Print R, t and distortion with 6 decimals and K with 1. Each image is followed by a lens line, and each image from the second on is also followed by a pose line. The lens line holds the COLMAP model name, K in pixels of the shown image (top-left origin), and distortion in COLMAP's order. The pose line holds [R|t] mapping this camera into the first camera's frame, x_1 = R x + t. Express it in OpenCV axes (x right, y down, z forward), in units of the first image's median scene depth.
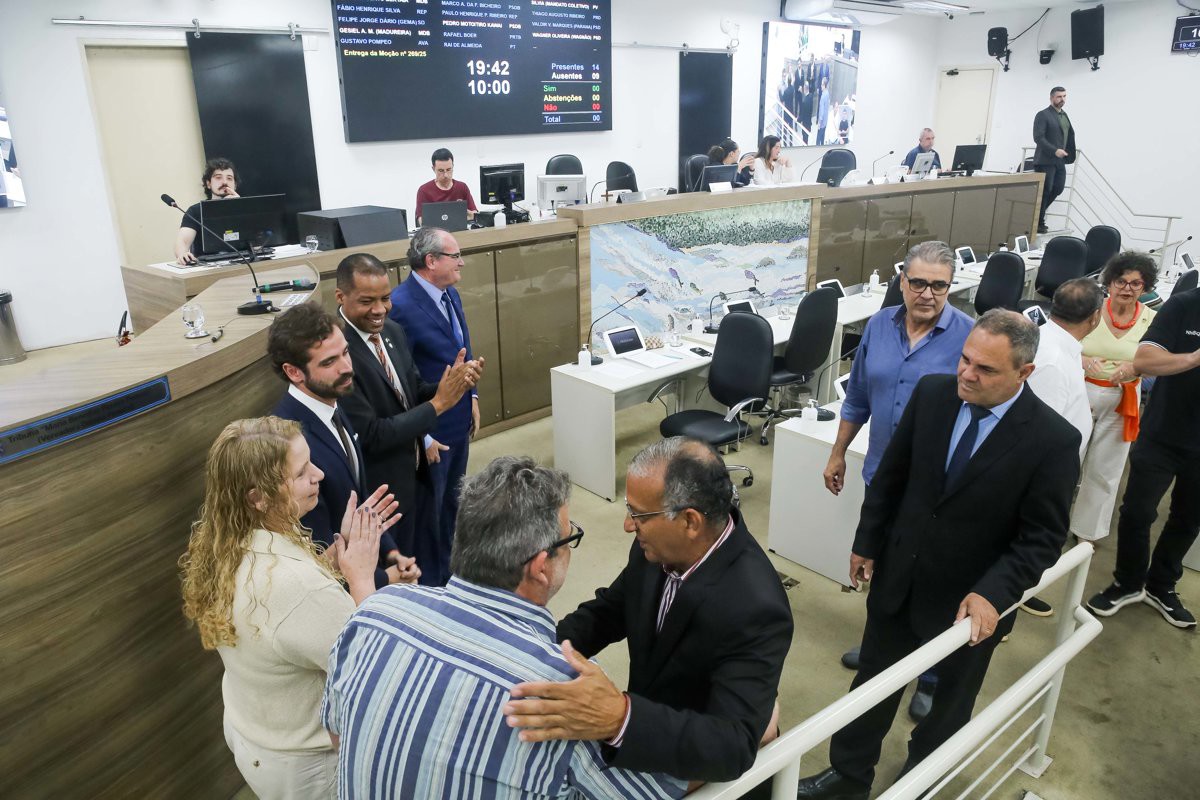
lens RADIAL K [[814.9, 0, 598.4], [0, 814.9, 401.5], [0, 0, 1]] dist [-0.081486, 0.035029]
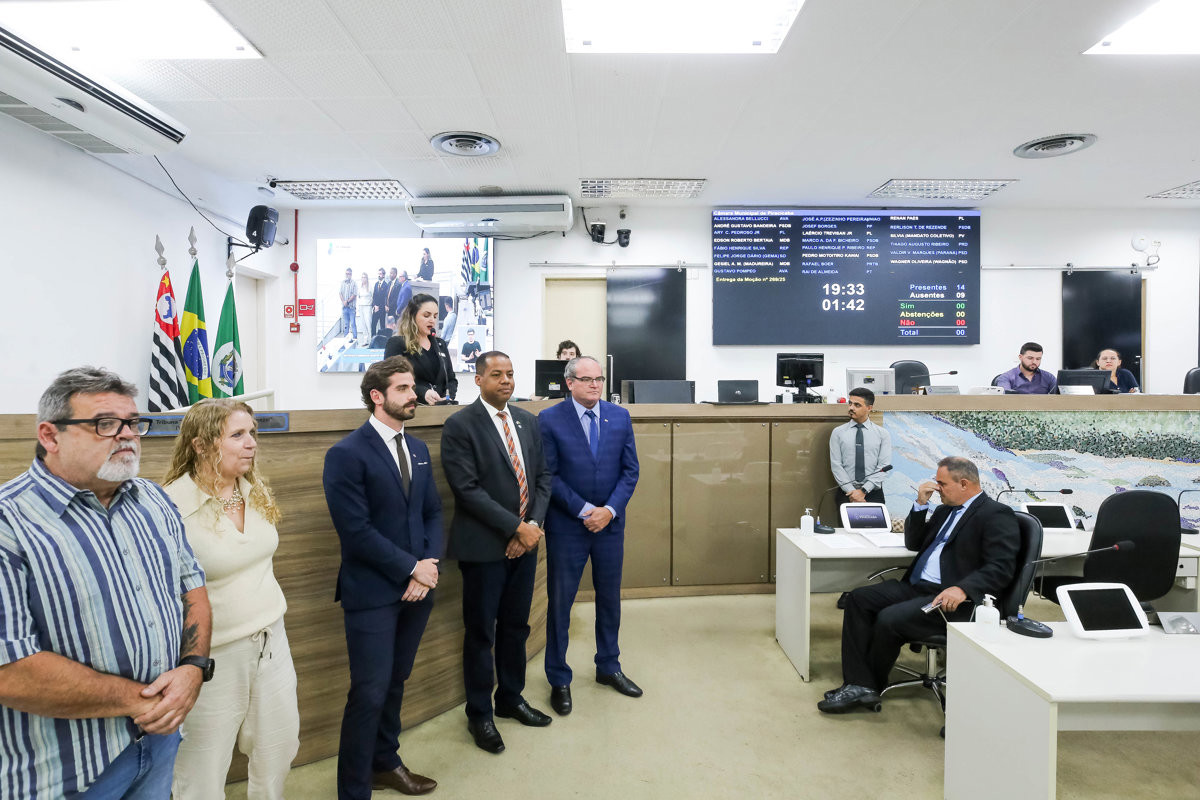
lens RADIAL K [[627.5, 0, 600.6], [0, 627.5, 379.9], [0, 0, 1]] dist [-0.020716, 0.001190]
pose [[0.763128, 0.020495, -0.645922, 0.205082], [-0.229965, 0.942687, -0.241781, 0.018034], [0.603946, 0.333049, 0.724104, 0.172153]]
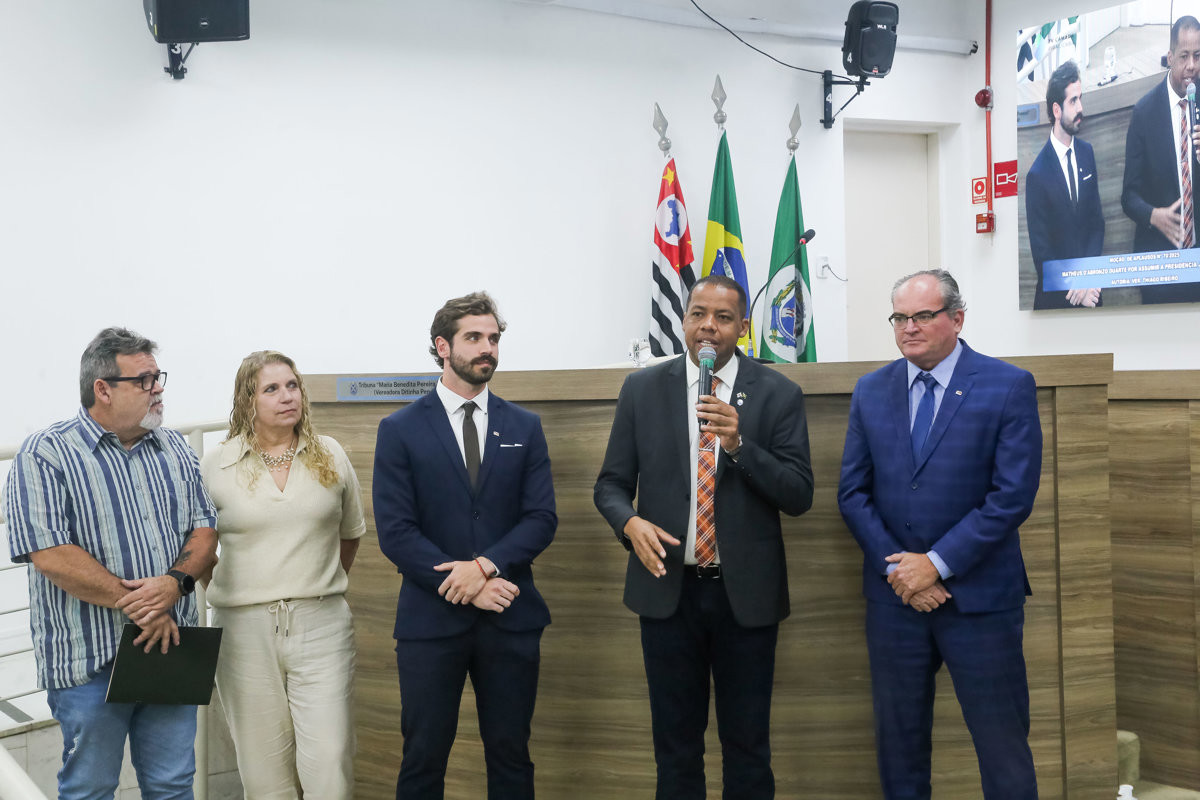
lens RADIAL K [[1678.8, 0, 593.5], [0, 1678.8, 400.7], [0, 0, 1]] dist [0.157863, 0.081975]
pose [[-0.129970, 0.051166, -0.990197, 0.555604], [-0.304518, 0.948342, 0.088973, -0.083253], [0.943598, 0.313097, -0.107675, 0.471656]]
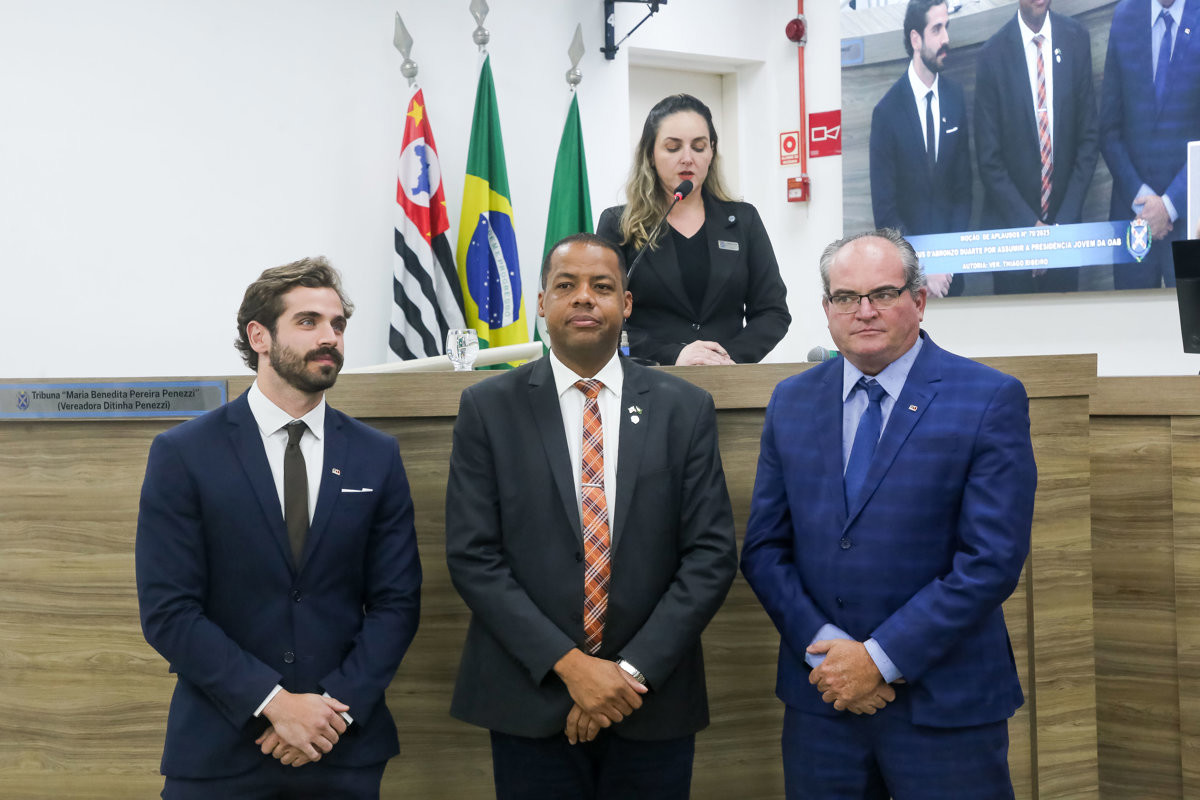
lens RADIAL K [[2040.5, 0, 596.7], [0, 2040.5, 397.8], [0, 0, 1]] dist [0.233524, 0.087346]
pose [[0.068502, 0.043612, -0.996697, 0.446589], [-0.315056, 0.948865, 0.019866, -0.054181], [0.946598, 0.312654, 0.078740, 0.396637]]
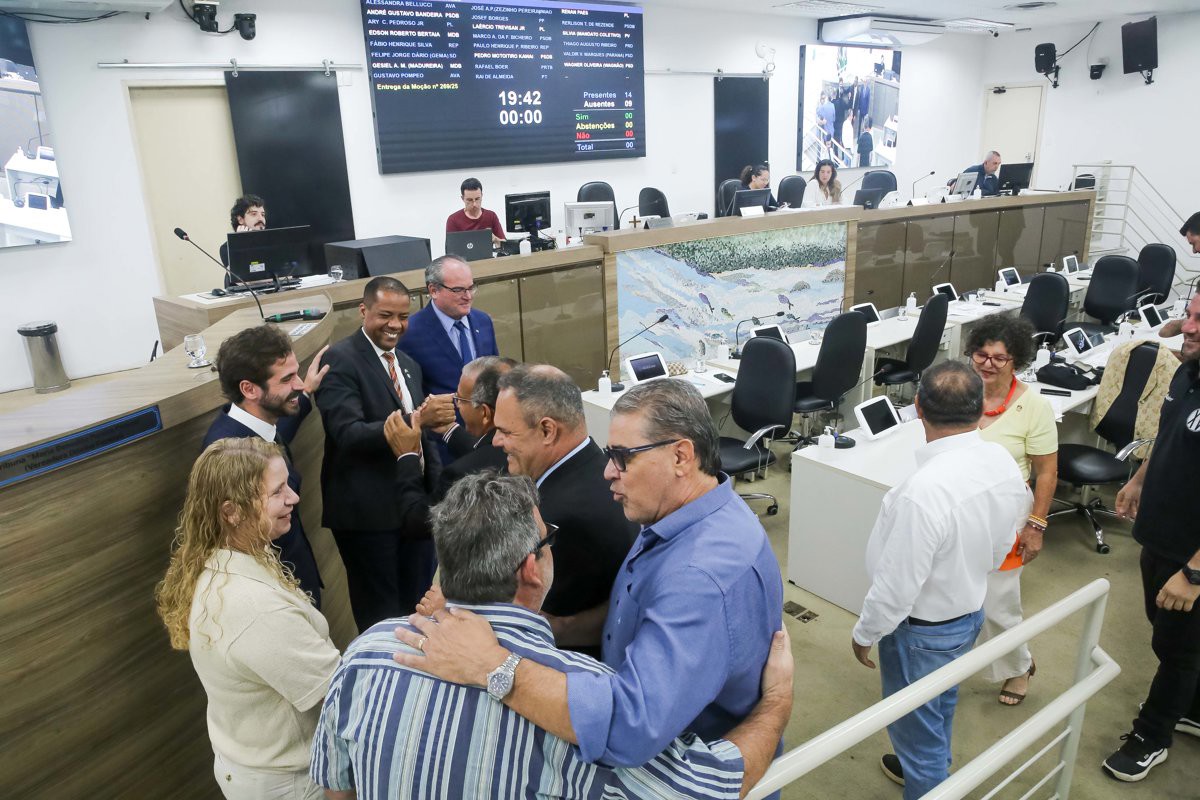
lens RADIAL K [[814.9, 0, 598.4], [0, 814.9, 401.5], [0, 0, 1]] dist [-0.081486, 0.035029]
pose [[0.997749, -0.003252, -0.066983, 0.030647], [0.001164, 0.999513, -0.031198, -0.001471], [0.067052, 0.031050, 0.997266, 0.006453]]
